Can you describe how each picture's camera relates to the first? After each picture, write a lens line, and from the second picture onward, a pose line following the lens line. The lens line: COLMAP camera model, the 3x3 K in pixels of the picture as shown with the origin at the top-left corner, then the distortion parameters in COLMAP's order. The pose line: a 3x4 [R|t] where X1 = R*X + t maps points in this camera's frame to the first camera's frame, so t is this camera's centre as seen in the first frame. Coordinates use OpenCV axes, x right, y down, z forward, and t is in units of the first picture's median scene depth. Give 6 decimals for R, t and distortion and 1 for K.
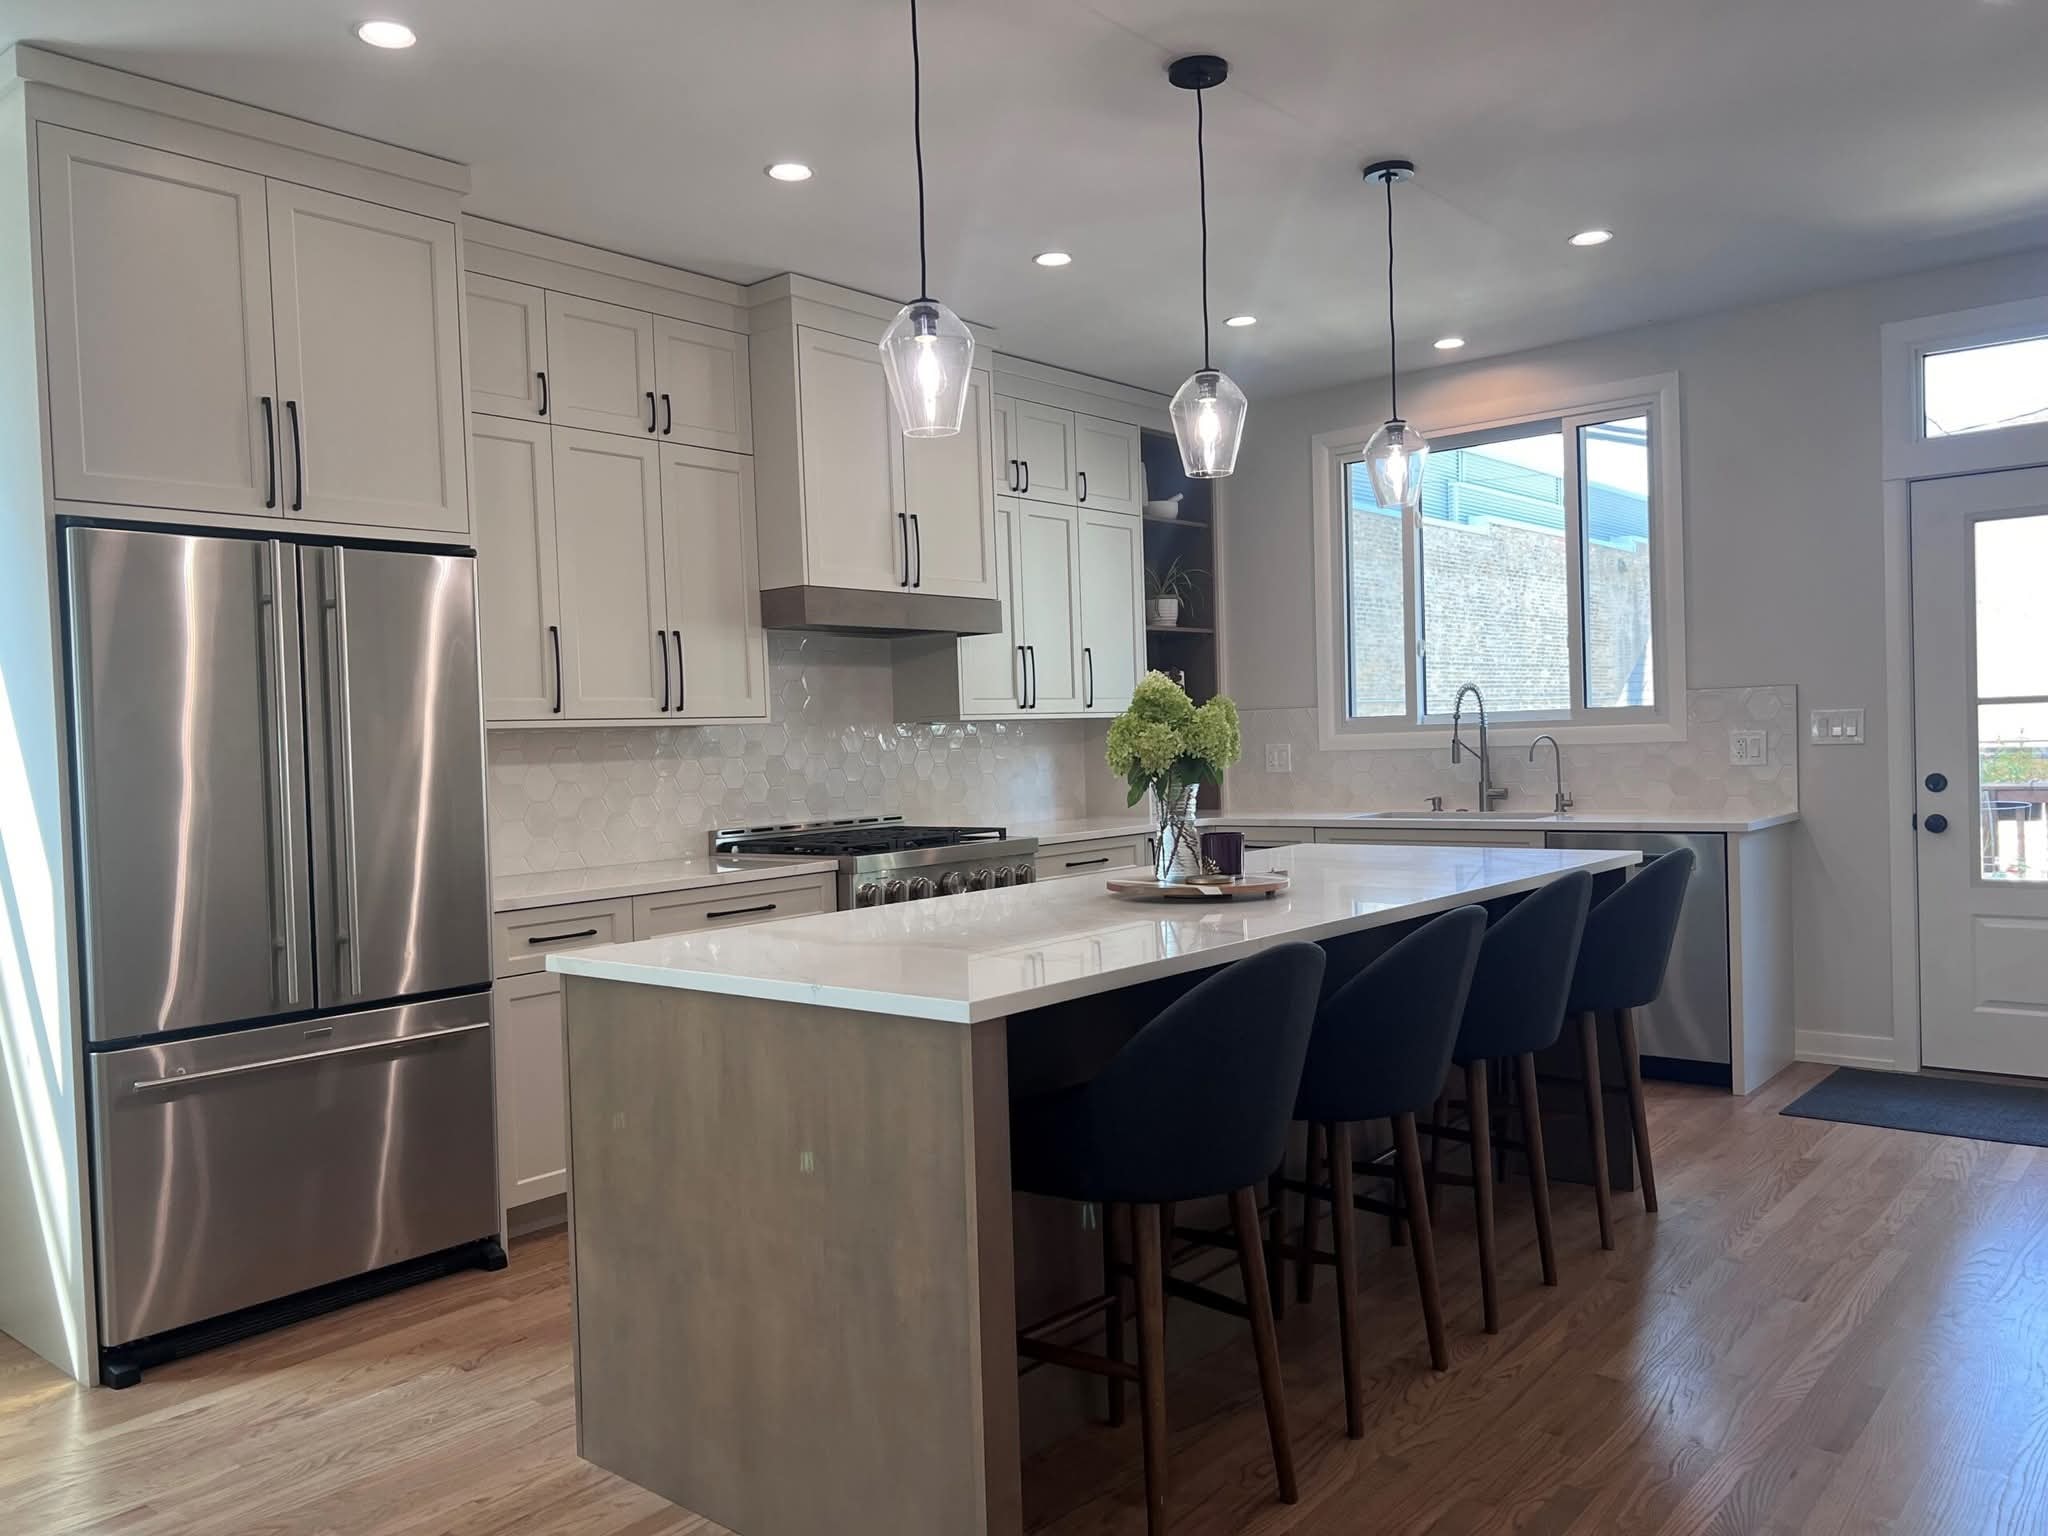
lens RADIAL K [[1558.5, 0, 1024.0], [0, 1558.5, 768.0], [0, 0, 1]] dist [0.003831, -0.001567]
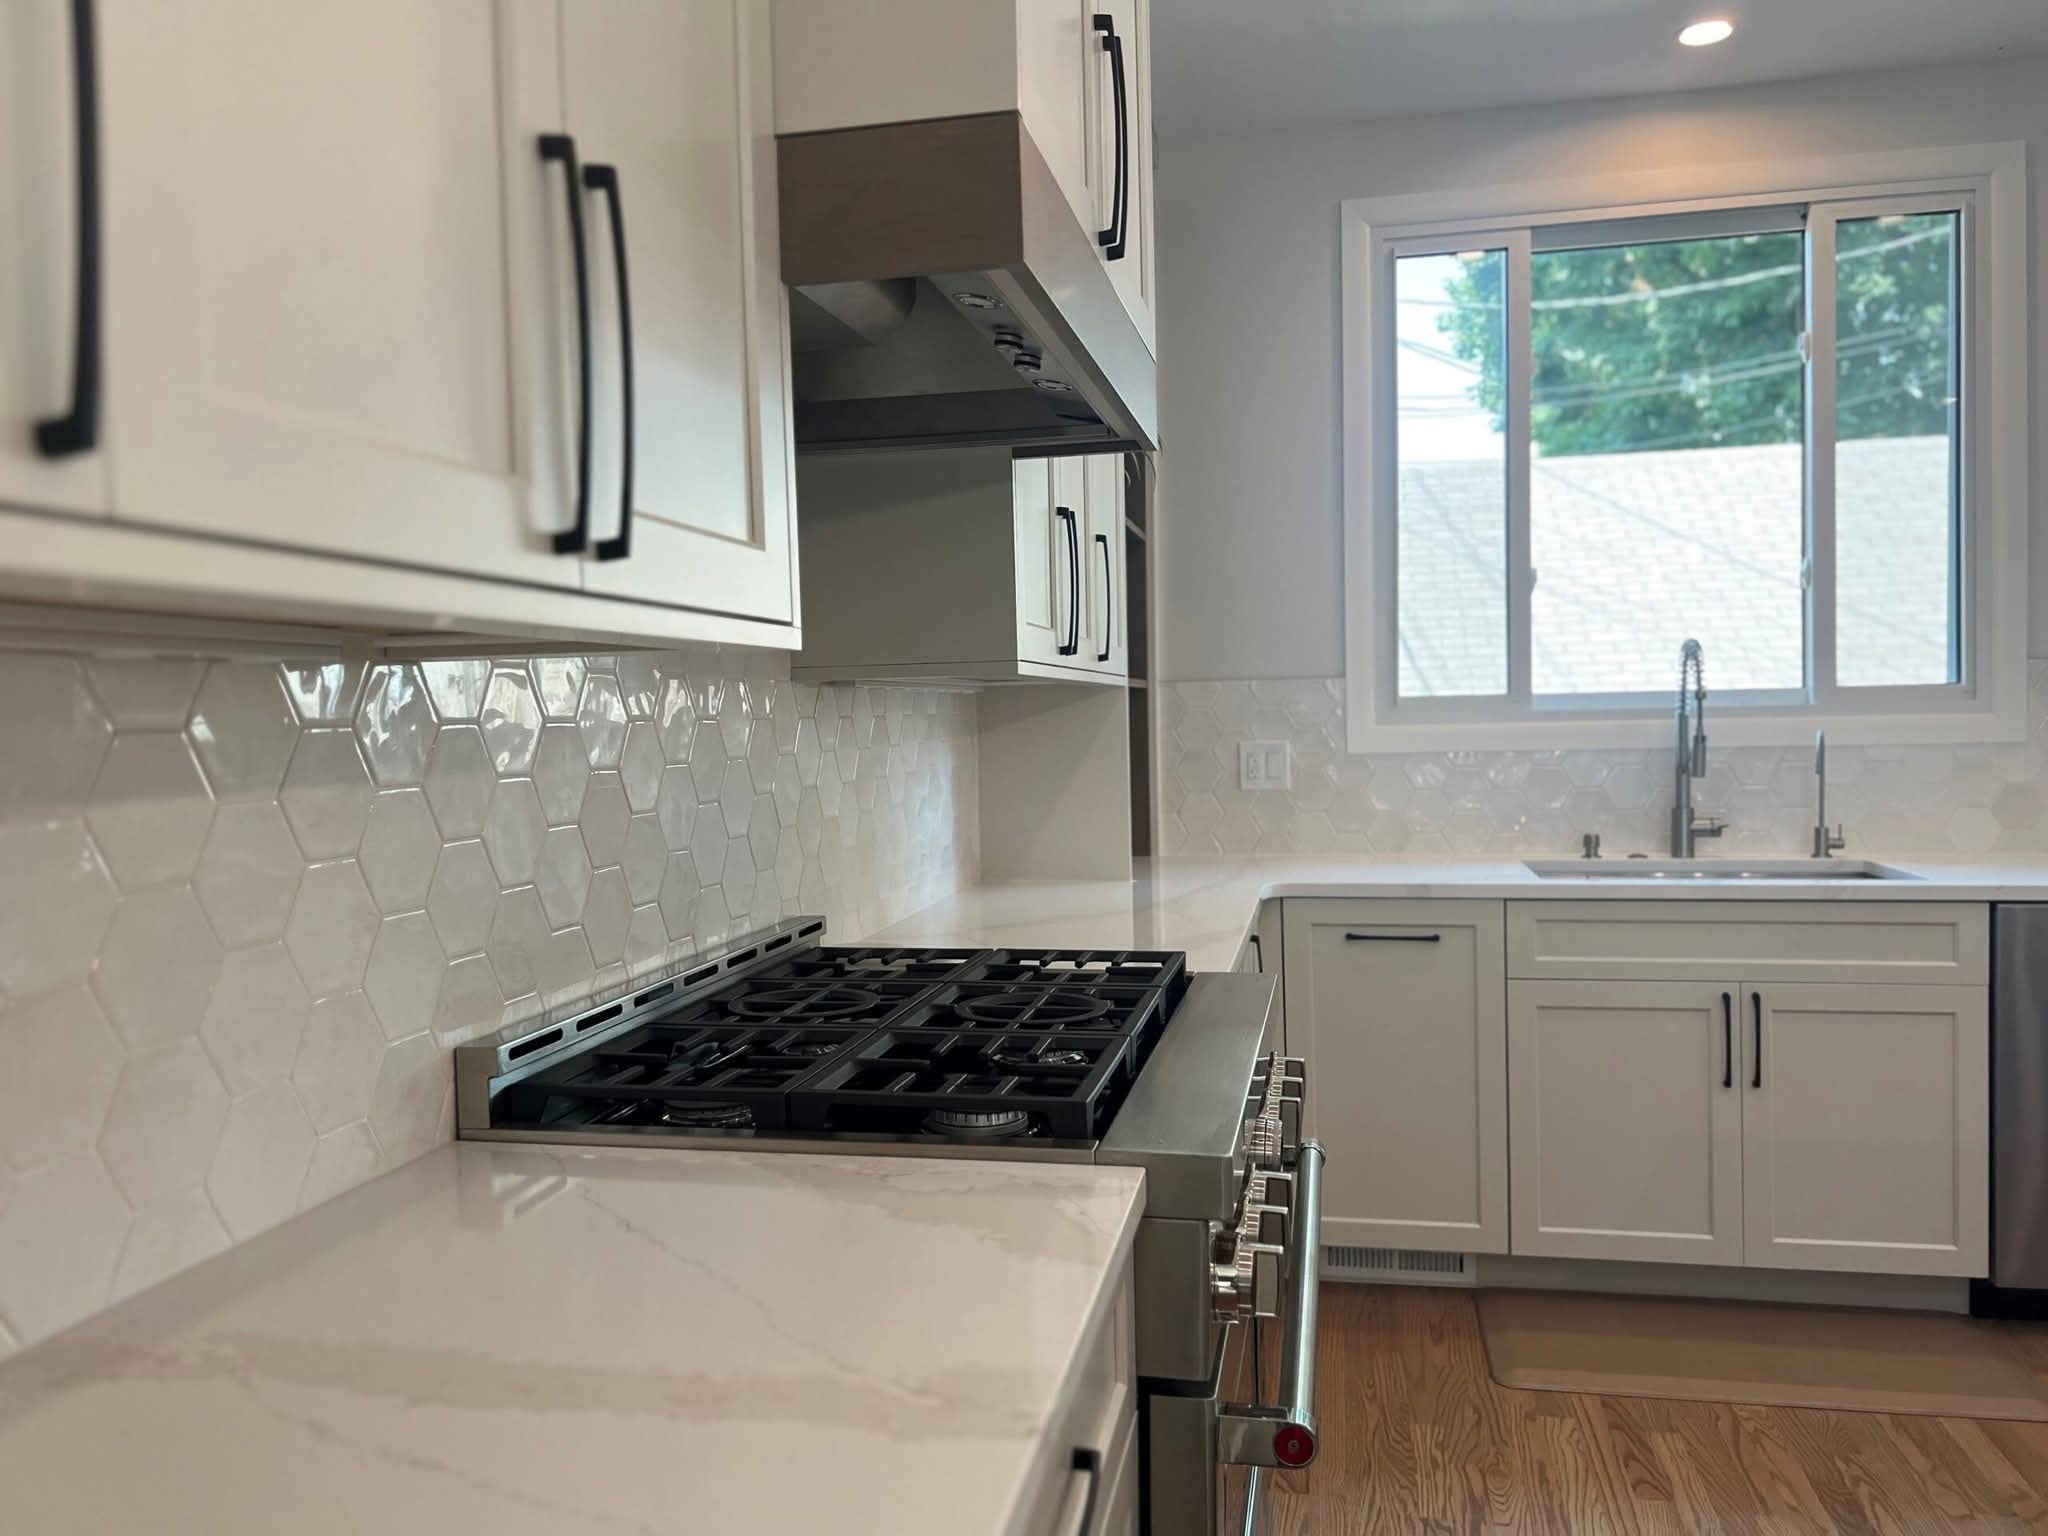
lens RADIAL K [[1558.5, 0, 1024.0], [0, 1558.5, 768.0], [0, 0, 1]] dist [0.003831, -0.001567]
pose [[0.875352, -0.000983, 0.483486, -0.212340], [0.000592, 0.999999, 0.000961, -0.007096], [-0.483486, -0.000555, 0.875352, 0.615047]]
